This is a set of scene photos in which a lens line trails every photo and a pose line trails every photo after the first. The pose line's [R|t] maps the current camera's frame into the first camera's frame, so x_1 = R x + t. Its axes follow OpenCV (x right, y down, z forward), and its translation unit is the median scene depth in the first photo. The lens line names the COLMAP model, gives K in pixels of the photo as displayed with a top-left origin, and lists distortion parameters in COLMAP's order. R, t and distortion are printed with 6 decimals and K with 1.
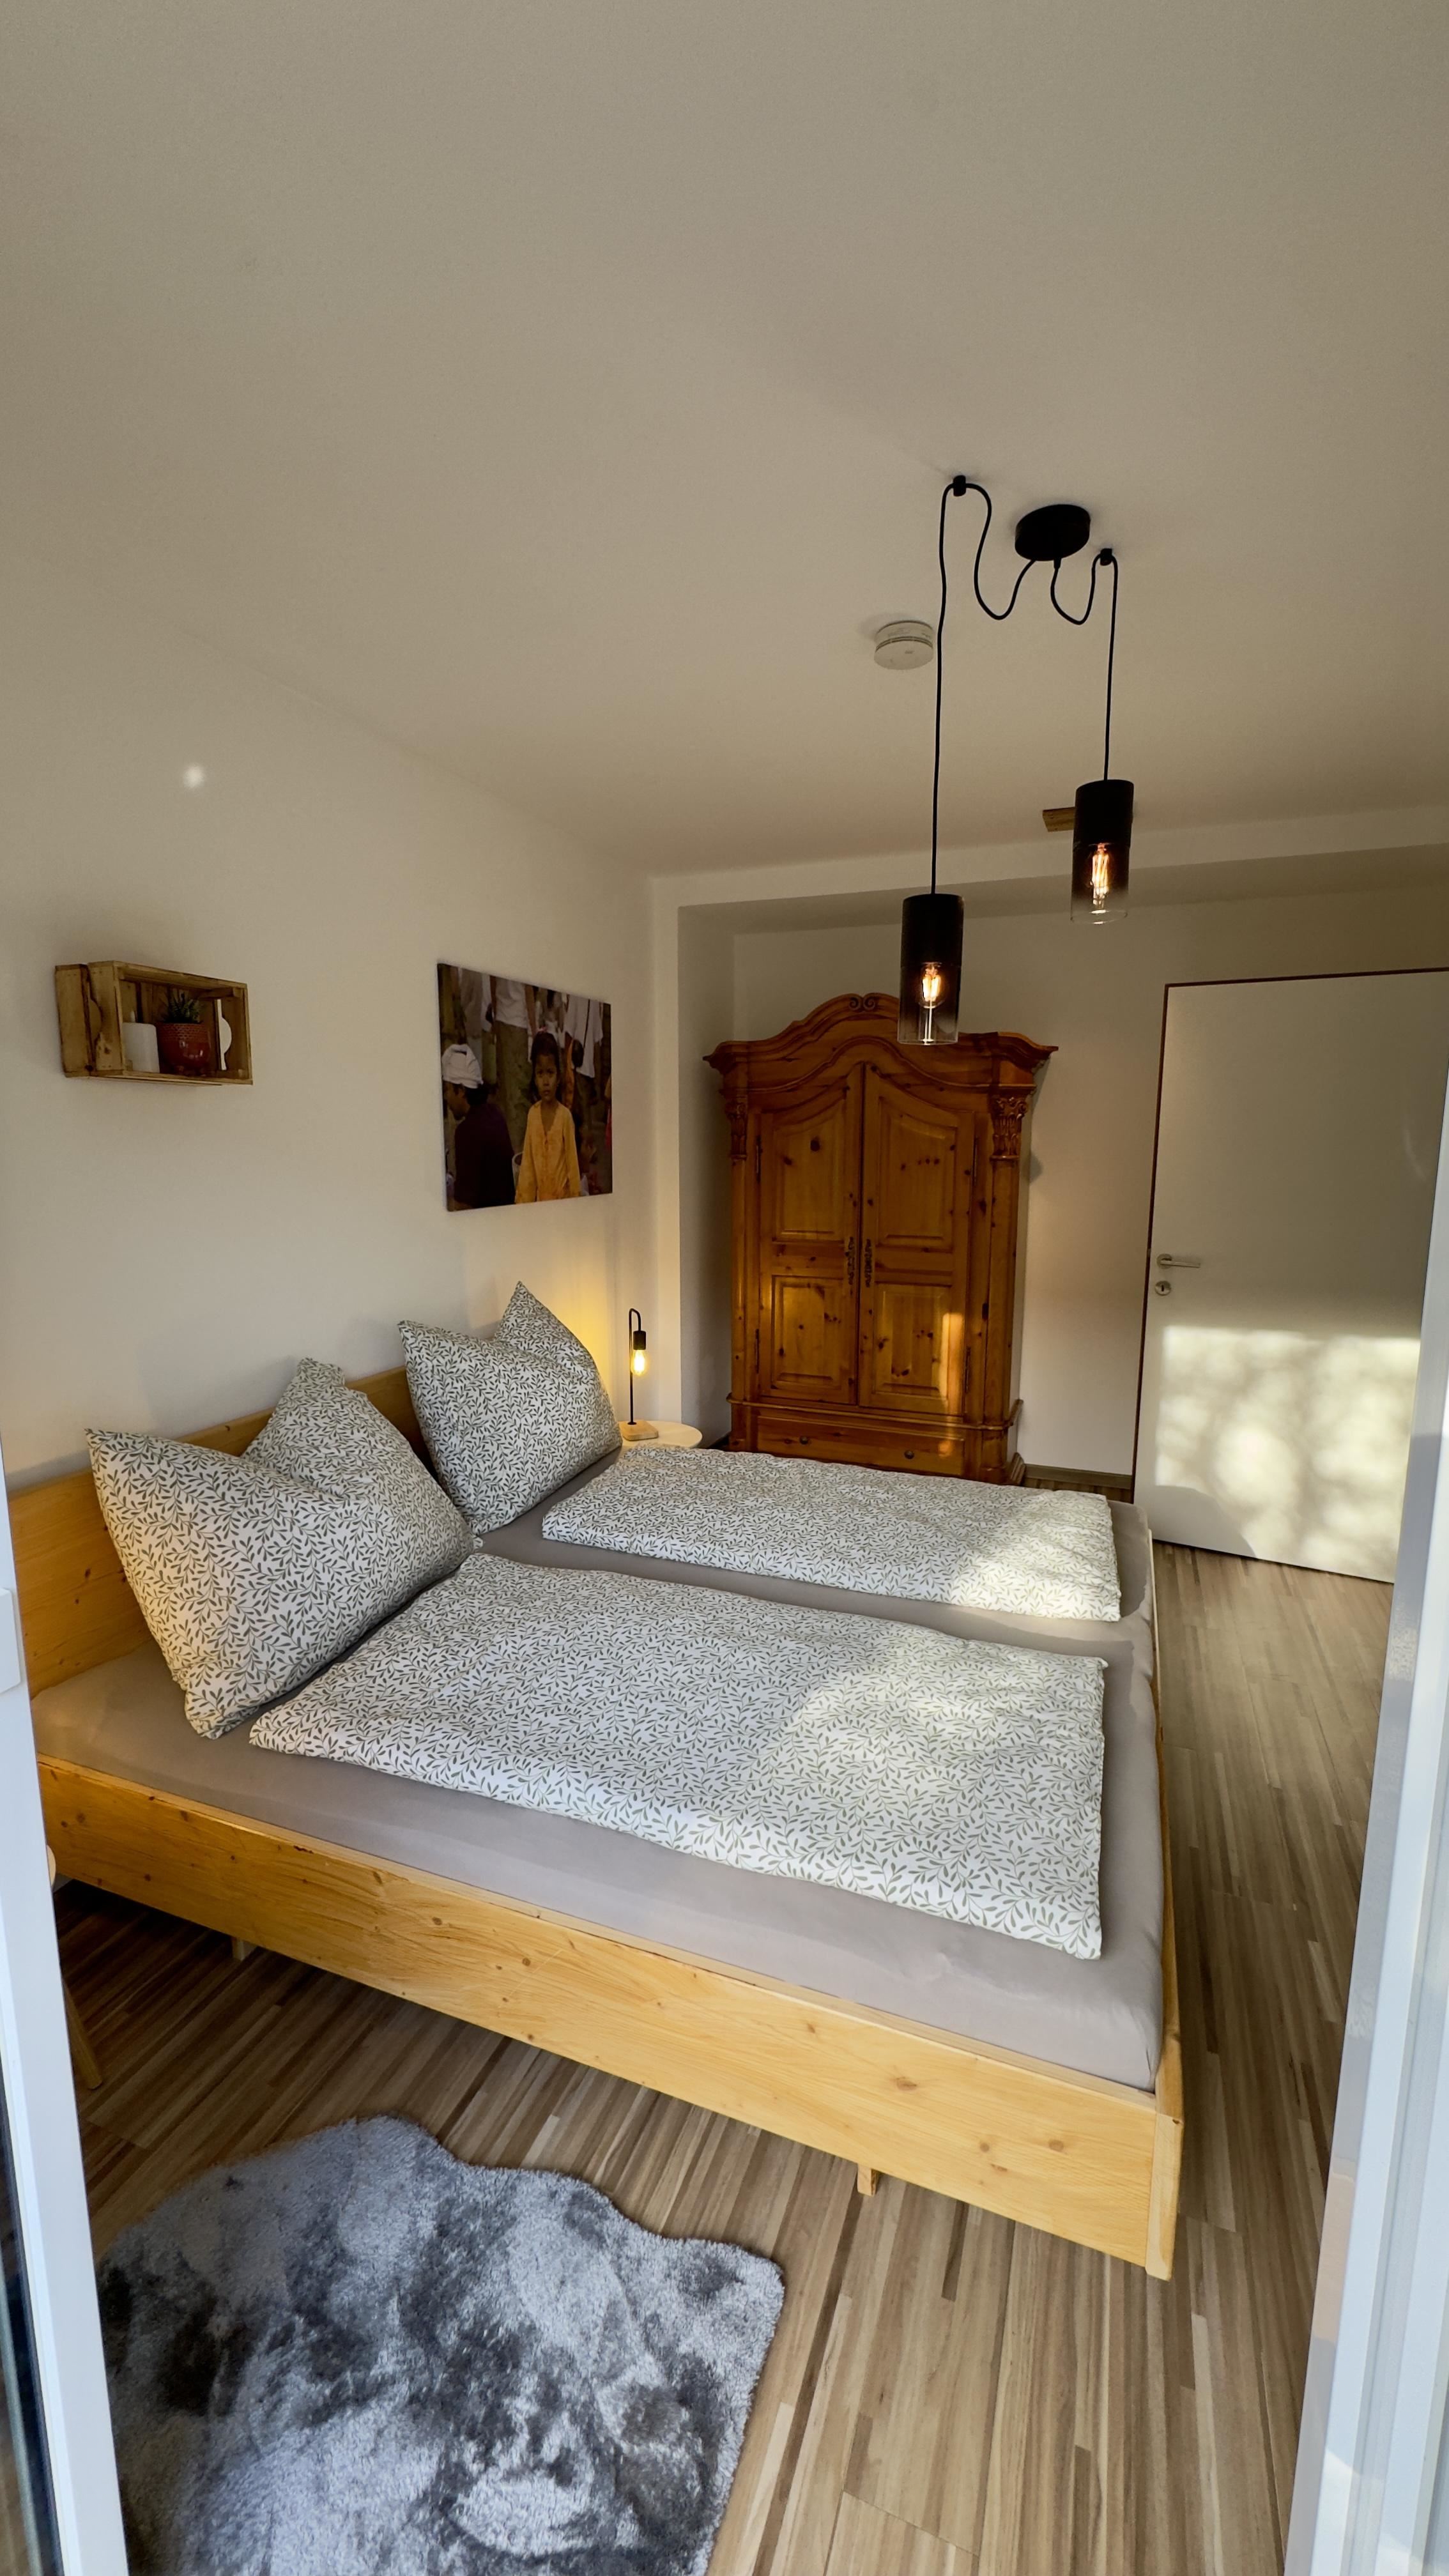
lens RADIAL K [[1024.9, 0, 725.5], [0, 1024.9, 1288.9], [0, 0, 1]] dist [-0.003237, 0.000391]
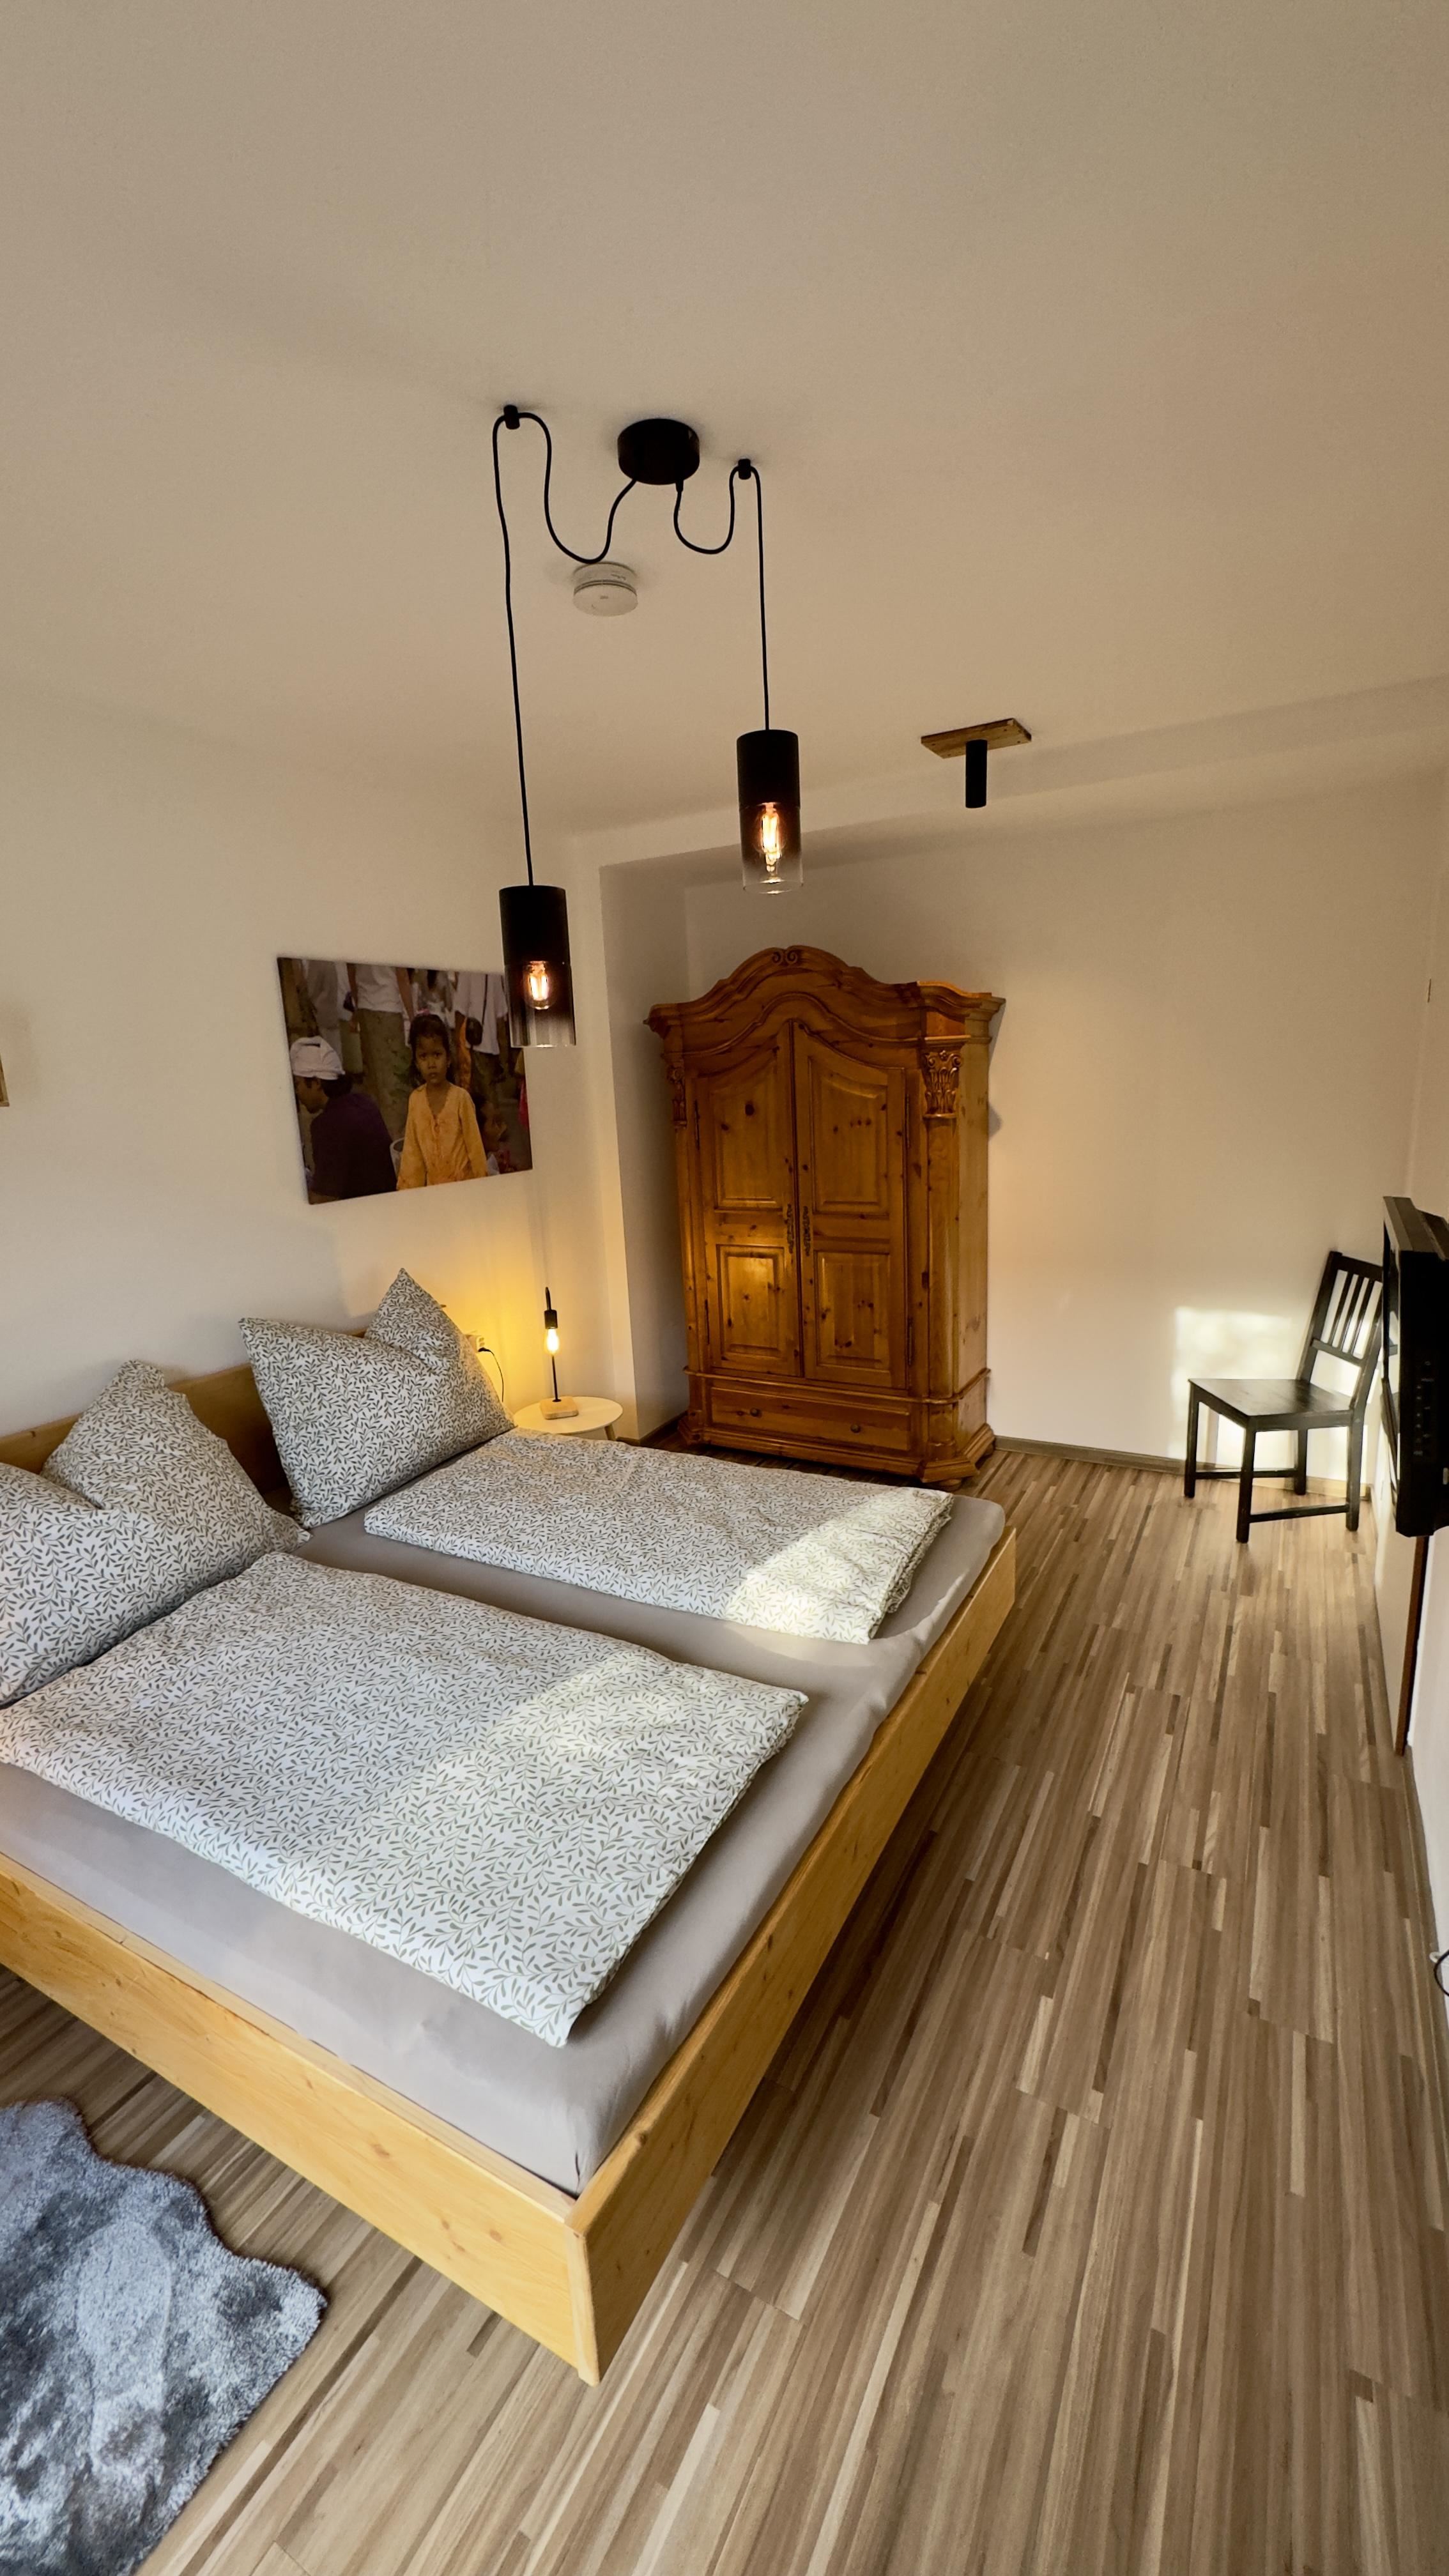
lens RADIAL K [[1023.8, 0, 725.1], [0, 1023.8, 1289.3], [0, 0, 1]] dist [-0.002640, 0.000299]
pose [[0.989503, -0.017805, -0.143410, 0.274860], [0.026571, 0.997878, 0.059440, -0.040923], [0.142047, -0.062626, 0.987877, 0.054293]]
